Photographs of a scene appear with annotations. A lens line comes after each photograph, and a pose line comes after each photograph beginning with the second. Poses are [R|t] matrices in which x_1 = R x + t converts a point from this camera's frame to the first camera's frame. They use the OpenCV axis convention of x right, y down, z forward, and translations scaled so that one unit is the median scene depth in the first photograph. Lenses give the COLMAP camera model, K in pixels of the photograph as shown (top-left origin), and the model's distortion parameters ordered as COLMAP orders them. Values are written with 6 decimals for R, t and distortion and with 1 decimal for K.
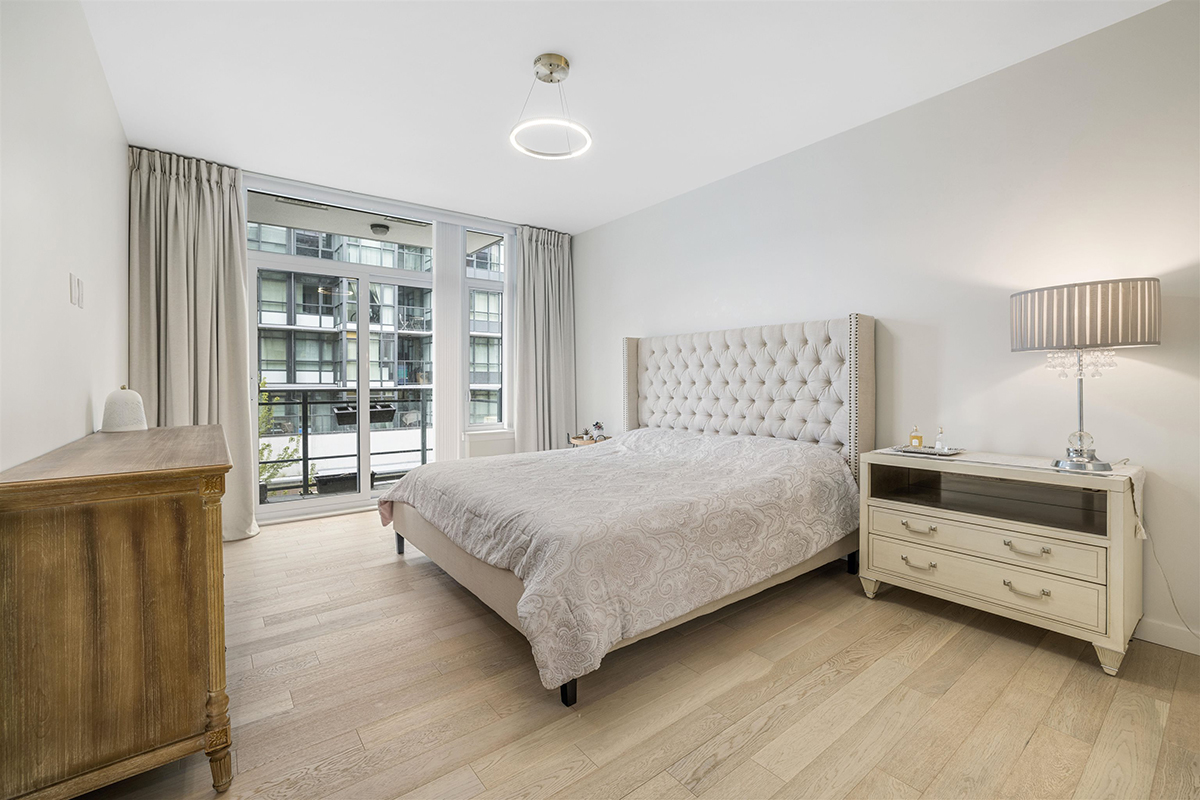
lens RADIAL K [[493.5, 0, 598.4], [0, 493.5, 393.1], [0, 0, 1]] dist [-0.000642, 0.000473]
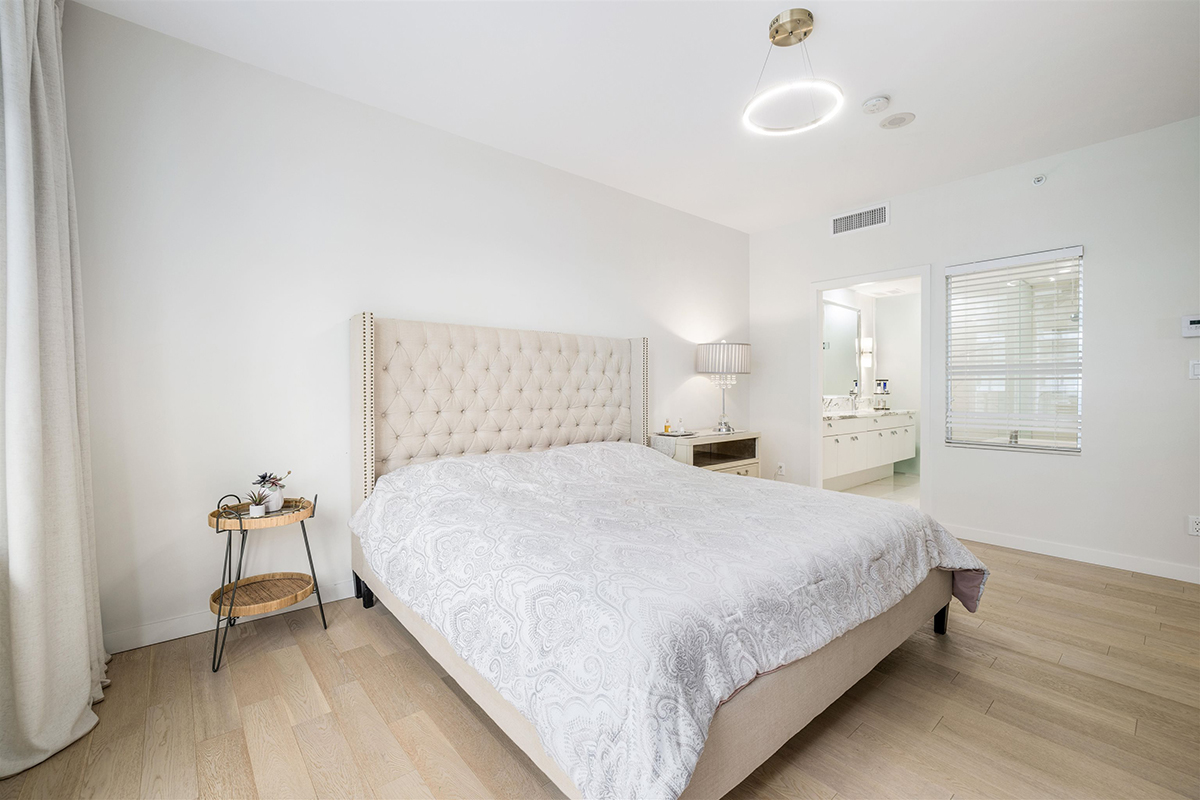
lens RADIAL K [[493.5, 0, 601.3], [0, 493.5, 397.8], [0, 0, 1]] dist [-0.000642, 0.000473]
pose [[-0.064792, -0.012206, 0.997824, -0.597823], [0.015897, 0.999786, 0.013263, -0.016154], [-0.997772, 0.016721, -0.064584, 0.903770]]
